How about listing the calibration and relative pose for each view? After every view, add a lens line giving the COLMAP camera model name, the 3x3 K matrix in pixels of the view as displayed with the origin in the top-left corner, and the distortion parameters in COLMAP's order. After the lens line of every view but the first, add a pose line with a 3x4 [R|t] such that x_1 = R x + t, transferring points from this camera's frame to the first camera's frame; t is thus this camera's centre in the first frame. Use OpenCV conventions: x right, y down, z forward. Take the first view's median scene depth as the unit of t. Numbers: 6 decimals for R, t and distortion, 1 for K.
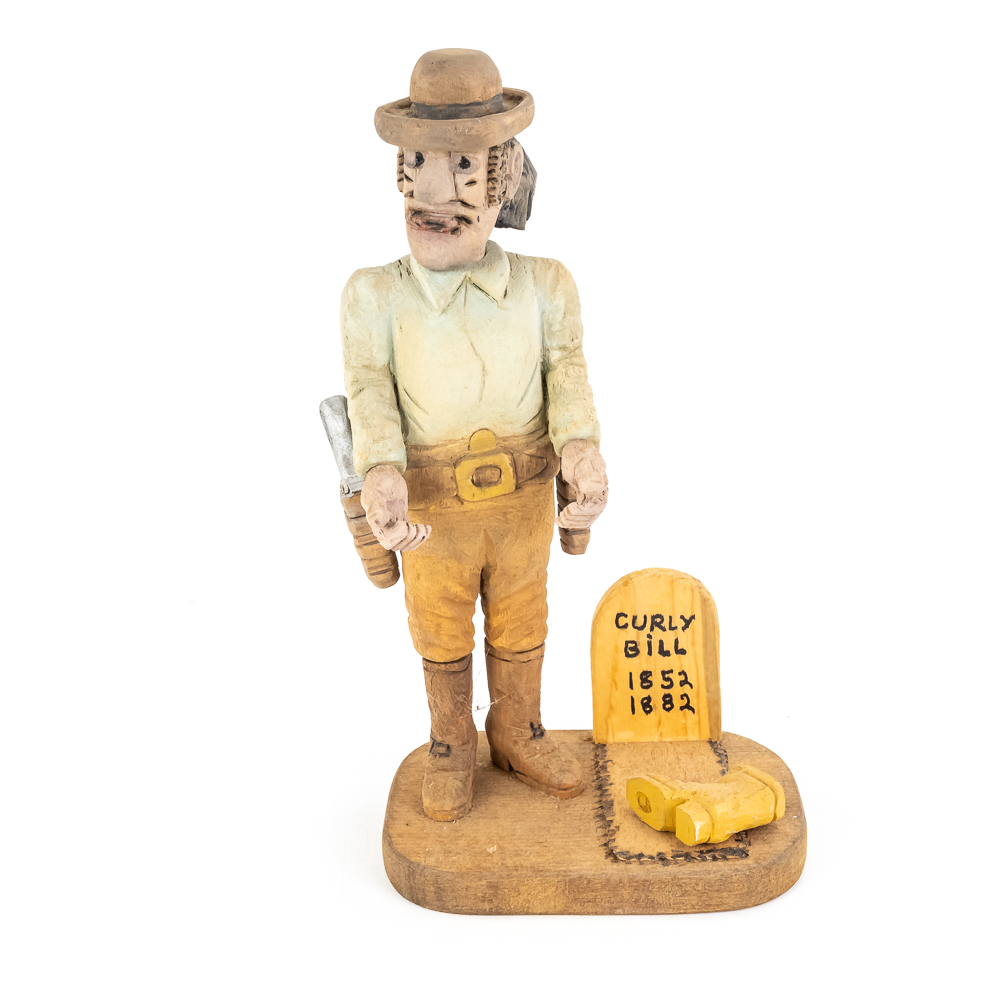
lens RADIAL K [[1692.4, 0, 506.6], [0, 1692.4, 494.1], [0, 0, 1]] dist [0.000777, 0.000000]
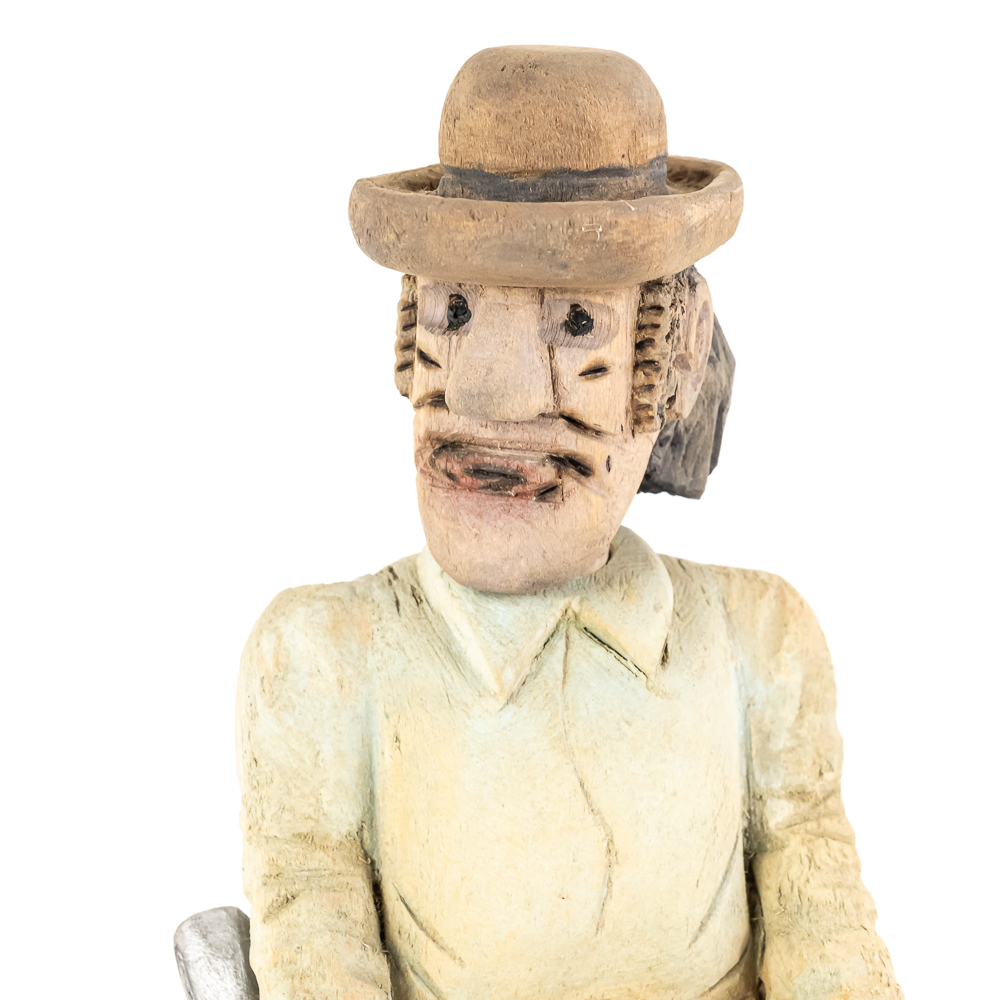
lens RADIAL K [[2552.7, 0, 503.5], [0, 2552.7, 501.0], [0, 0, 1]] dist [0.034355, 0.000000]
pose [[0.998923, 0.017078, 0.043141, -0.062907], [-0.009092, 0.983817, -0.178944, -0.046299], [-0.045498, 0.178359, 0.982913, 0.404147]]
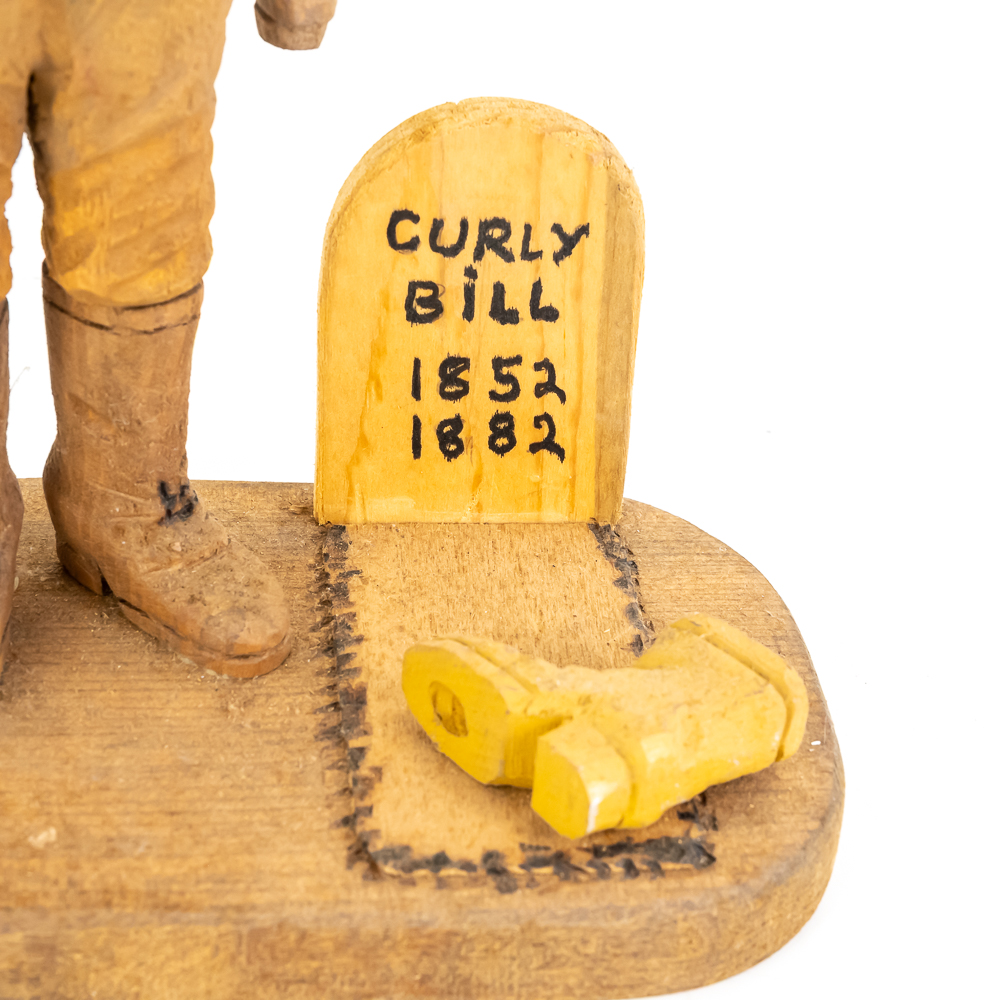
lens RADIAL K [[2220.8, 0, 506.7], [0, 2220.8, 499.2], [0, 0, 1]] dist [0.031018, 0.000000]
pose [[0.986147, 0.025630, 0.163879, 0.009868], [-0.061384, 0.974237, 0.217014, 0.024568], [-0.154095, -0.224067, 0.962314, 0.533859]]
